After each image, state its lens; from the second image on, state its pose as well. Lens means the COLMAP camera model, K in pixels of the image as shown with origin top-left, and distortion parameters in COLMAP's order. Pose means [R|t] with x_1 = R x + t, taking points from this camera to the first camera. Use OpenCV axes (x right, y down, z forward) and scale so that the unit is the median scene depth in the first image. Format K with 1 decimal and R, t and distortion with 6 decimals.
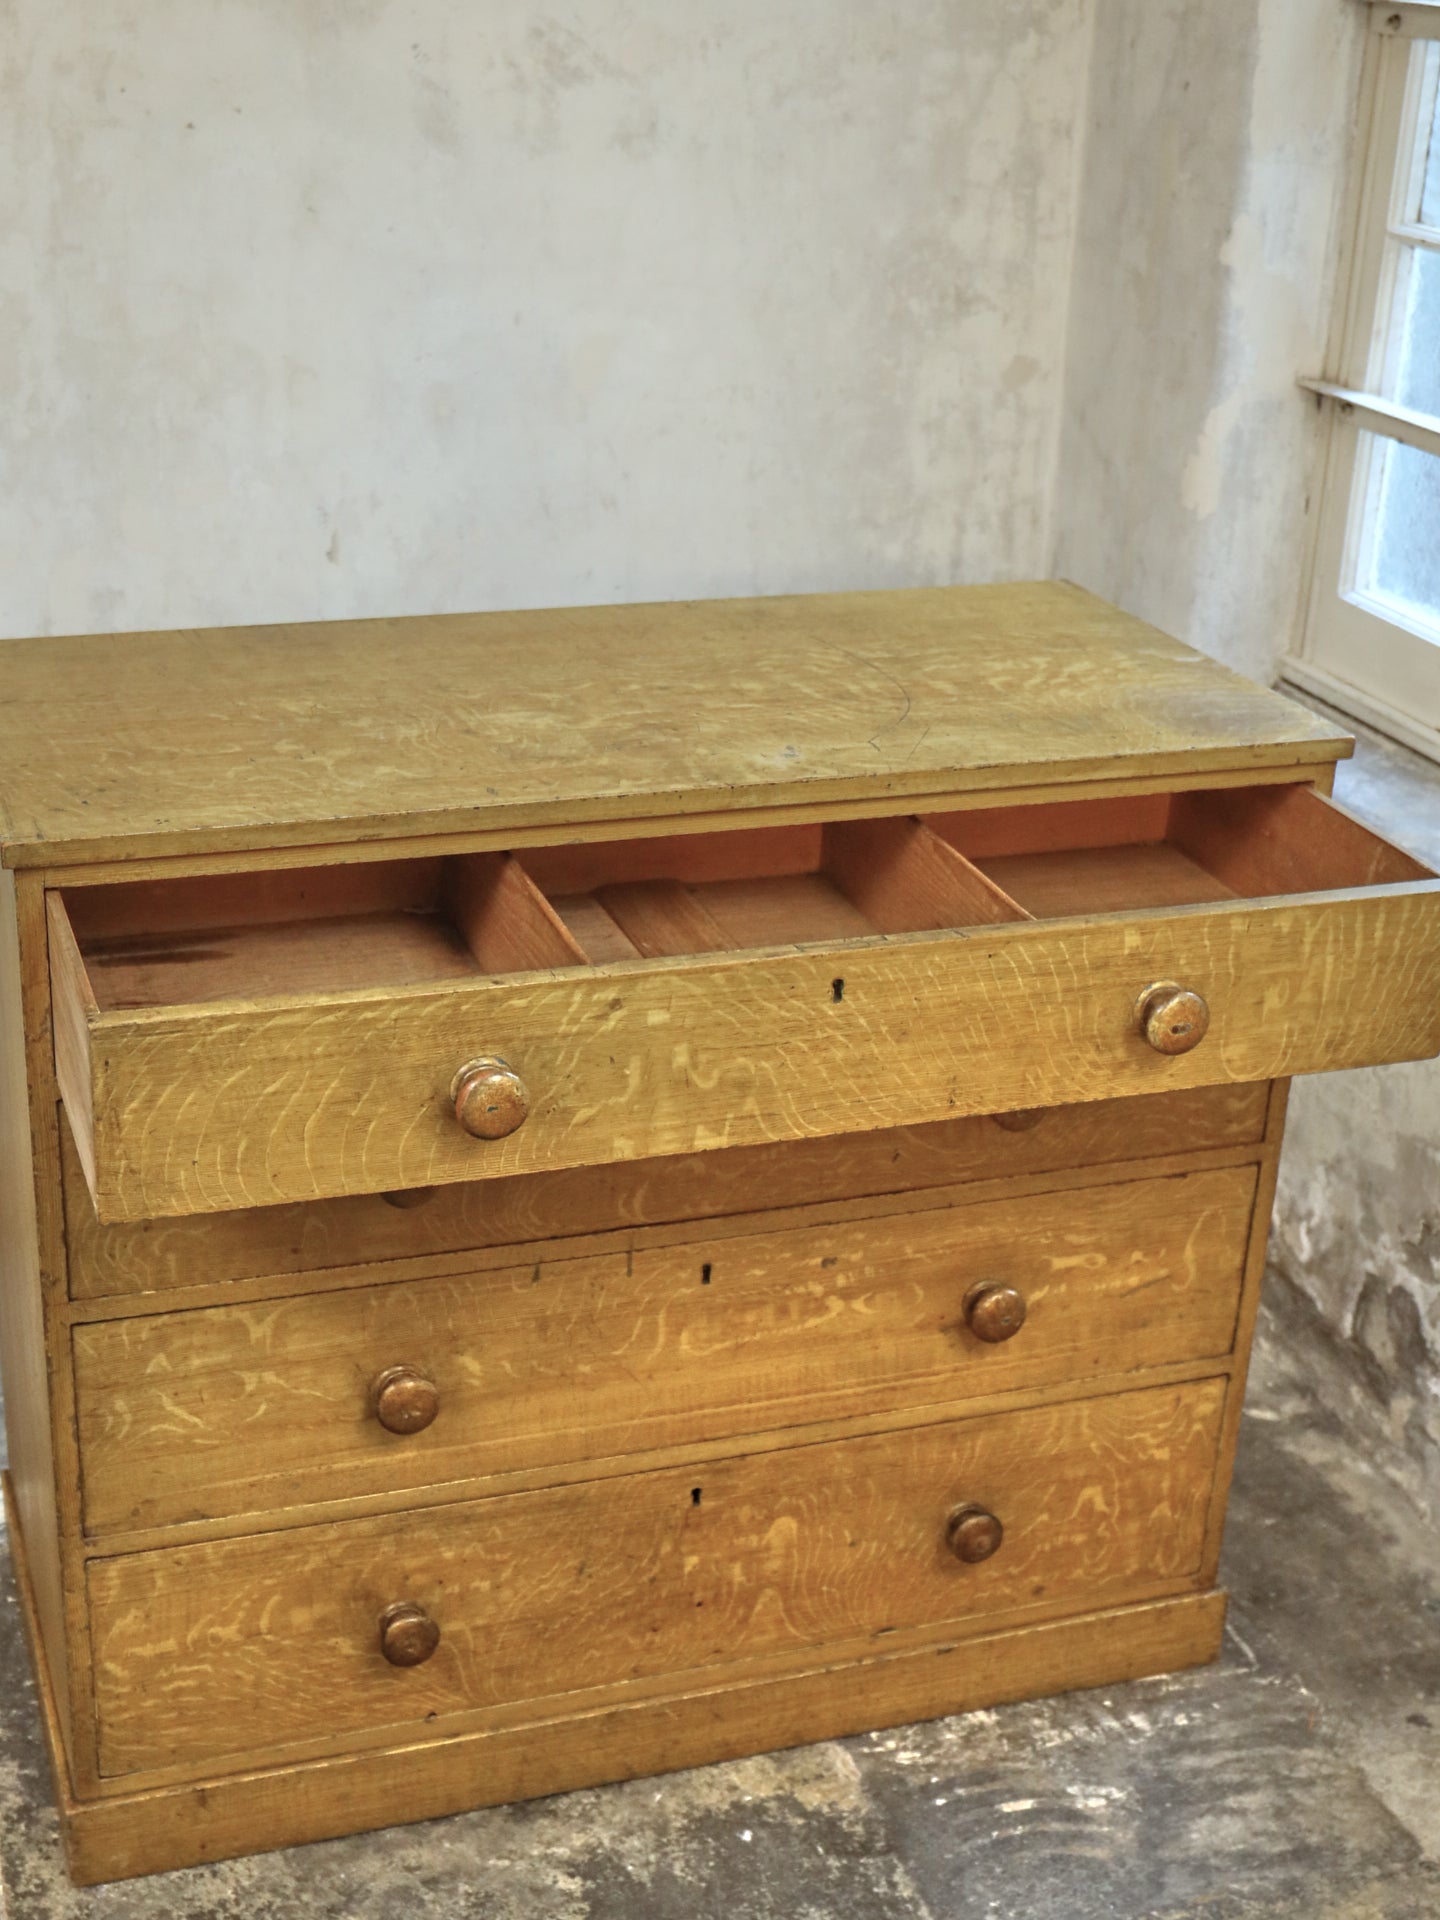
lens RADIAL K [[2848.9, 0, 777.9], [0, 2848.9, 1105.6], [0, 0, 1]] dist [-0.032938, 0.000000]
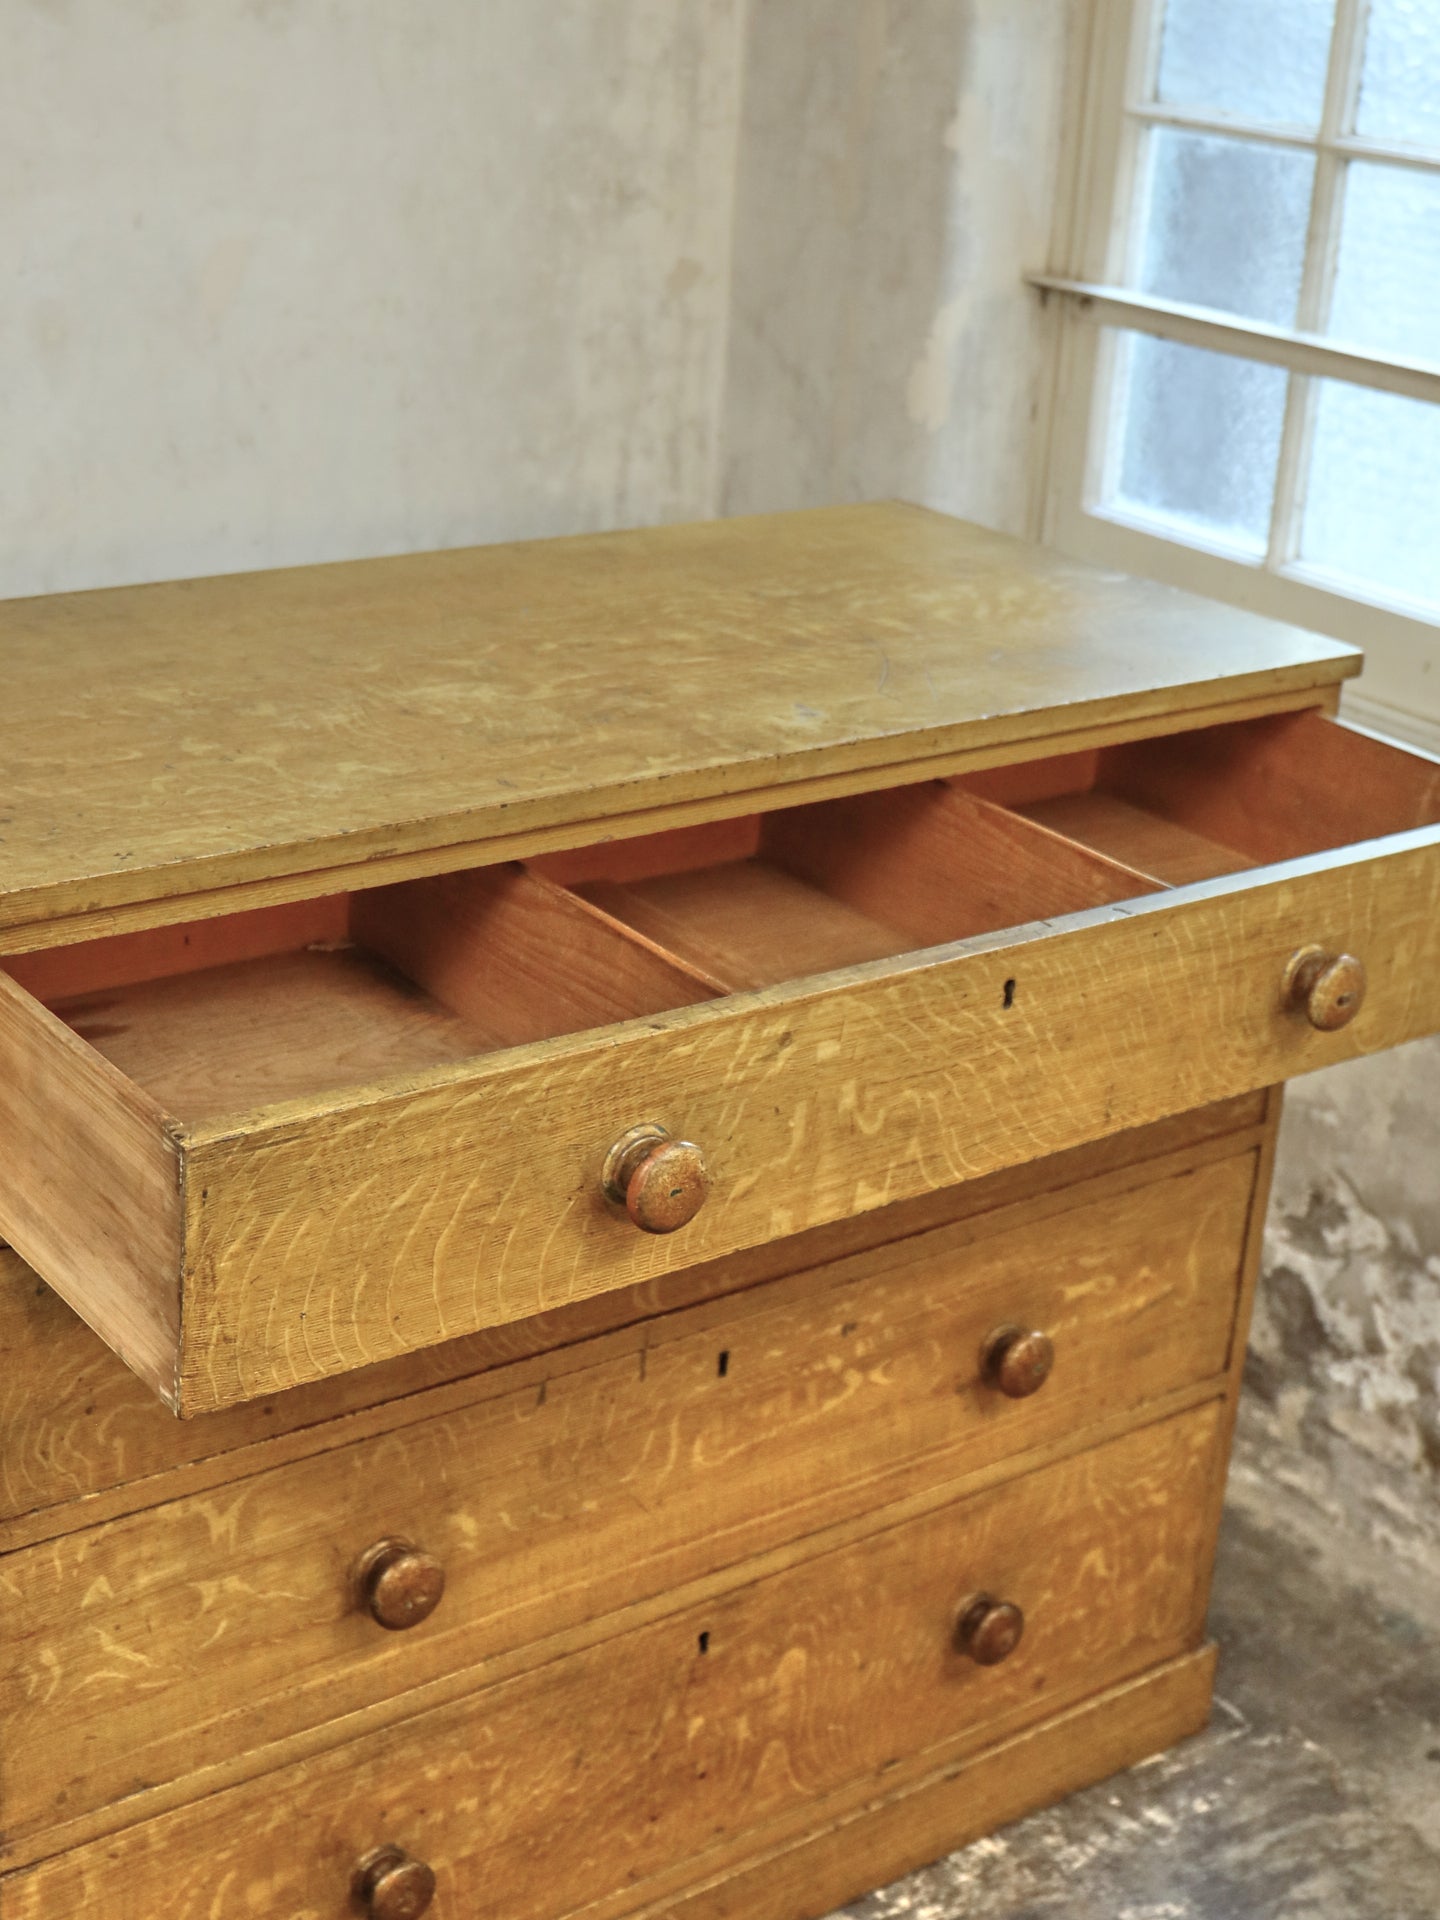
lens RADIAL K [[2995.2, 0, 889.5], [0, 2995.2, 886.3], [0, 0, 1]] dist [-0.021279, 0.000000]
pose [[0.942495, -0.087081, 0.322675, -0.233143], [0.108564, 0.992873, -0.049154, -0.027025], [-0.316095, 0.081358, 0.945233, 0.171175]]
